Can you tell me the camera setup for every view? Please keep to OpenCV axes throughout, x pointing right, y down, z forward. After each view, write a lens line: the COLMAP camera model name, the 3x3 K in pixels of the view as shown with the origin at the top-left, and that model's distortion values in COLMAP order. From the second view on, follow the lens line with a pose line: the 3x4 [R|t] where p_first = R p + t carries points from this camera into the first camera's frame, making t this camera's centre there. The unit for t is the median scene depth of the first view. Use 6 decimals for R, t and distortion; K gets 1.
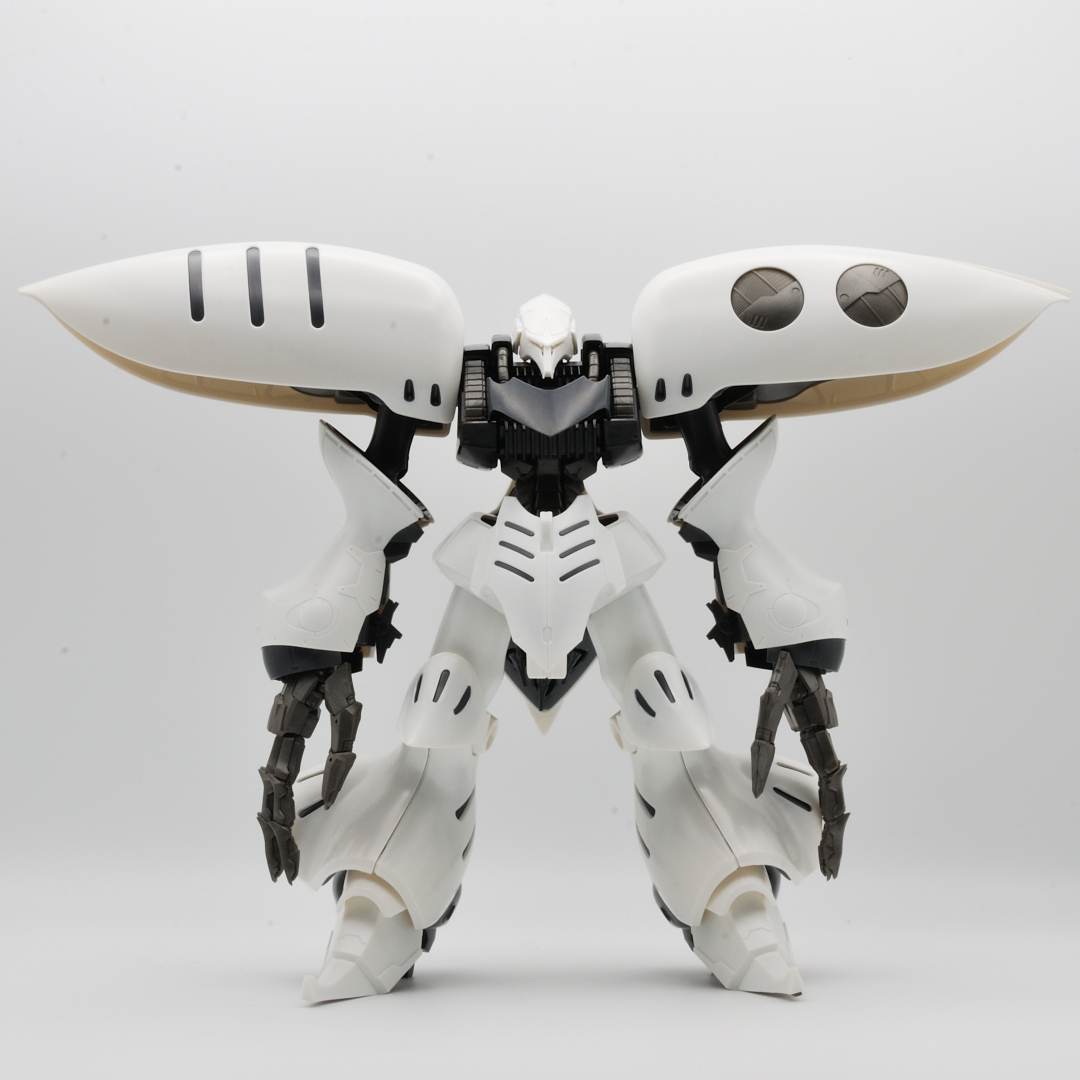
lens RADIAL K [[3201.2, 0, 540.0], [0, 3201.2, 540.0], [0, 0, 1]] dist [-0.091793, 1.368889]
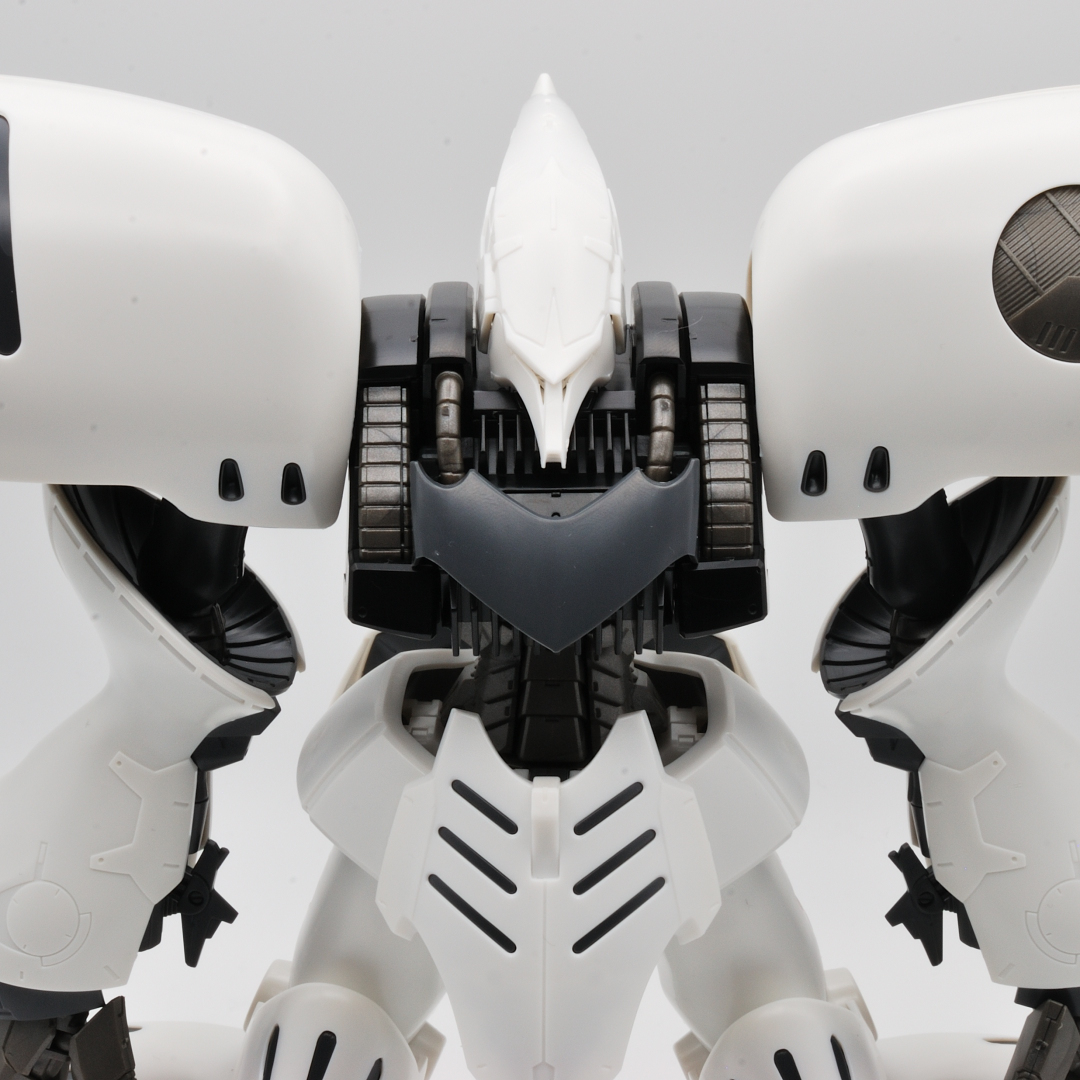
lens RADIAL K [[3201.2, 0, 540.0], [0, 3201.2, 540.0], [0, 0, 1]] dist [-0.091793, 1.368889]
pose [[0.999899, 0.013362, -0.004868, 0.002833], [-0.010151, 0.910323, 0.413774, -0.216095], [0.009960, -0.413683, 0.910366, 0.602584]]
